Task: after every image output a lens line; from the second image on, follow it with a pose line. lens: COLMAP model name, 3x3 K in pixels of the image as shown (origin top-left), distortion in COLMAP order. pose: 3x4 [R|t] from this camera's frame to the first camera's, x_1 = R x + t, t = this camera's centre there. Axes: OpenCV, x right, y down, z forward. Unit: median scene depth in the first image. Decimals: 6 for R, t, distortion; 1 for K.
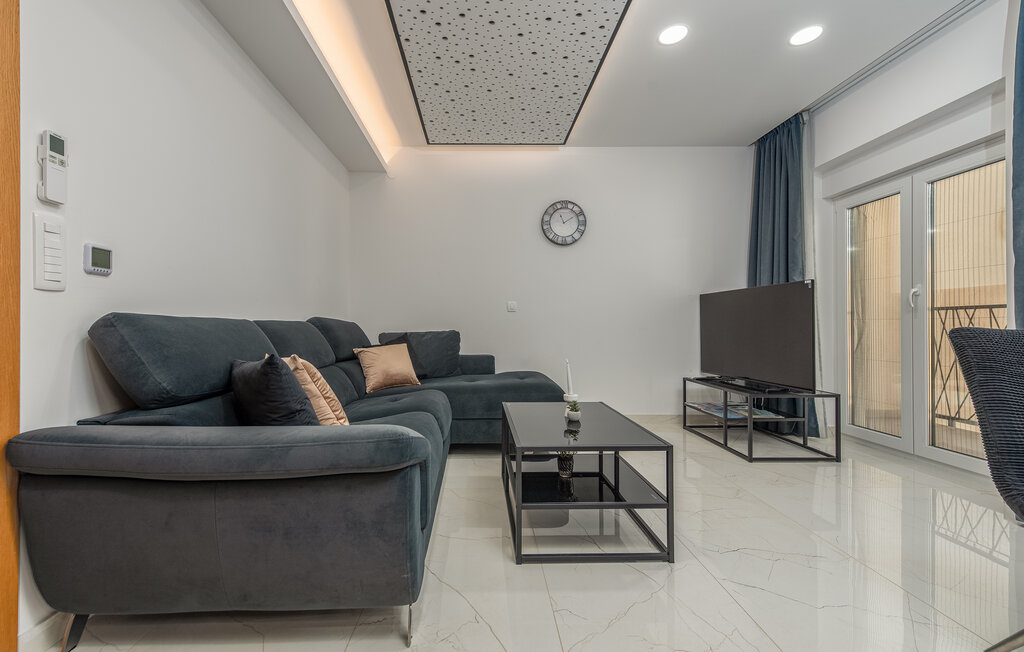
lens RADIAL K [[415.2, 0, 483.0], [0, 415.2, 322.4], [0, 0, 1]] dist [0.021908, -0.000164]
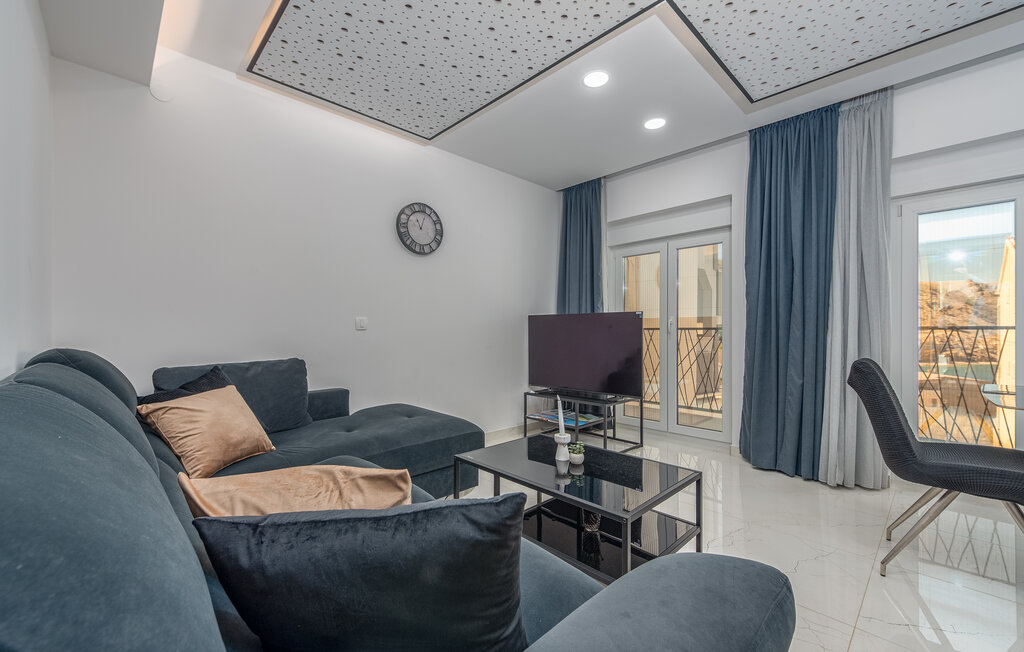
lens RADIAL K [[415.2, 0, 511.2], [0, 415.2, 325.8], [0, 0, 1]] dist [0.021908, -0.000164]
pose [[0.721673, 0.010099, 0.692161, -0.284501], [-0.005053, 0.999944, -0.009320, -0.028938], [-0.692216, 0.003228, 0.721683, 0.248765]]
